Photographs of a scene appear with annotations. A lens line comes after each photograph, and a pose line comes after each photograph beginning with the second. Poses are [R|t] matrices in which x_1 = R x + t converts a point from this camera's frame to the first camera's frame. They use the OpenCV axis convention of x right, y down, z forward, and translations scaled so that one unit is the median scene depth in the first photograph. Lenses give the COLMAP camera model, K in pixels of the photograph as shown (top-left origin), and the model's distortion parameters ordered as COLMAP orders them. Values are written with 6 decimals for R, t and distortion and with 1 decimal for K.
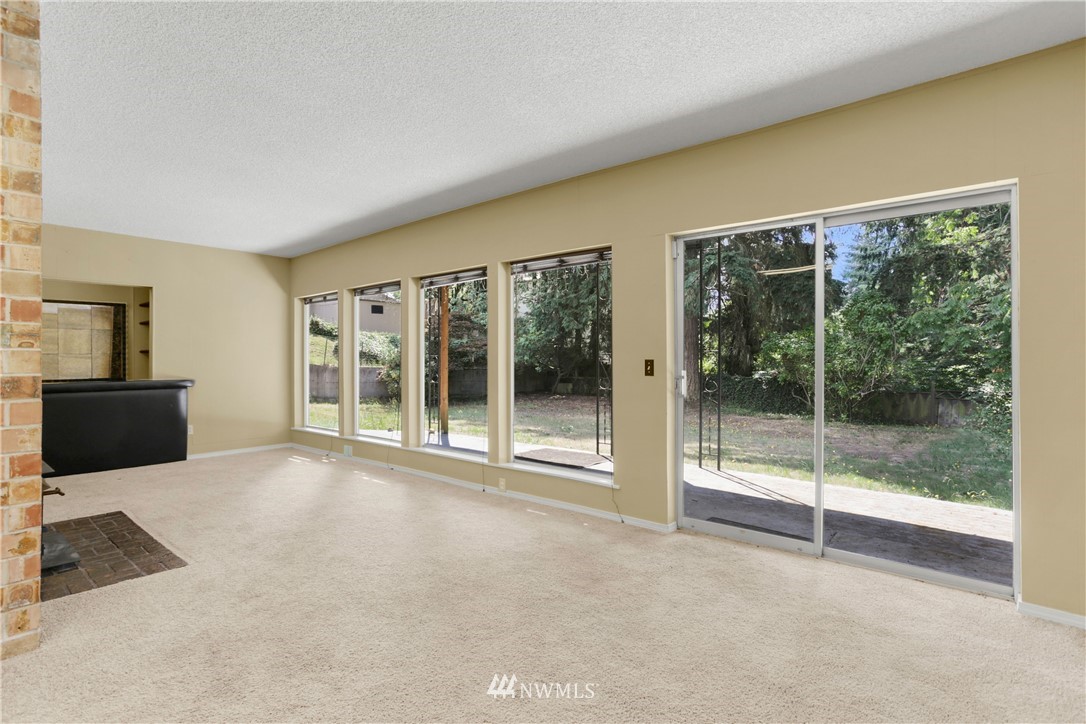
lens RADIAL K [[529.4, 0, 538.0], [0, 529.4, 361.8], [0, 0, 1]] dist [-0.003311, 0.000225]
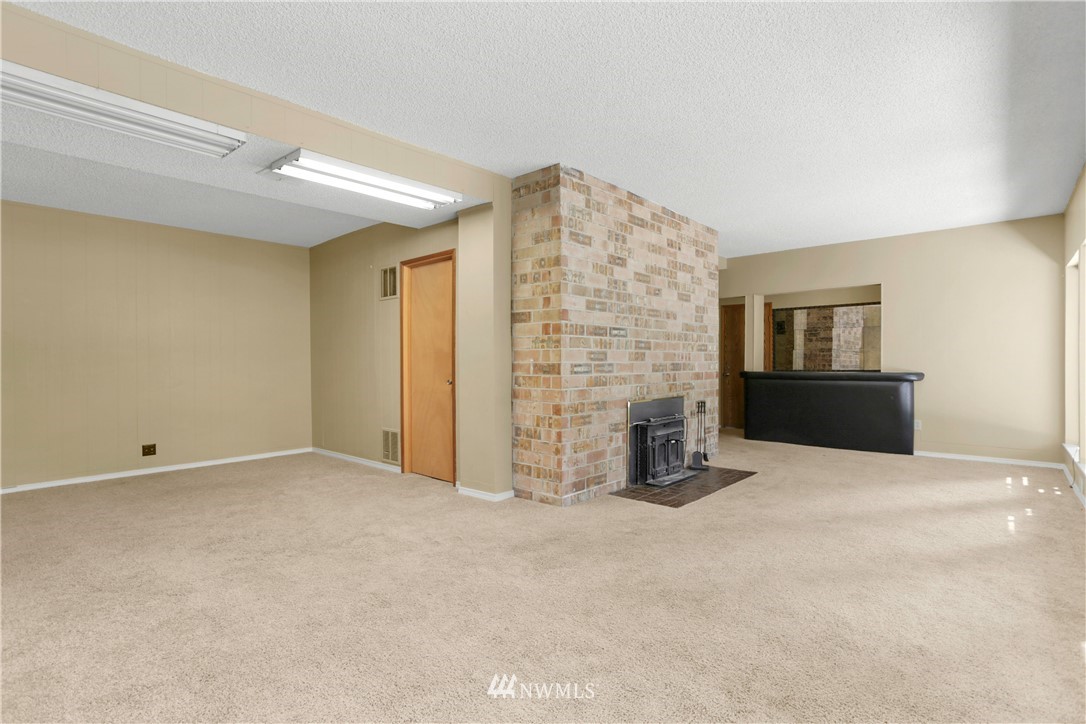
lens RADIAL K [[529.4, 0, 538.0], [0, 529.4, 361.8], [0, 0, 1]] dist [-0.003311, 0.000225]
pose [[-0.005817, 0.004434, -0.999973, 0.564029], [0.006494, 0.999969, 0.004396, 0.007909], [0.999962, -0.006468, -0.005846, 0.559731]]
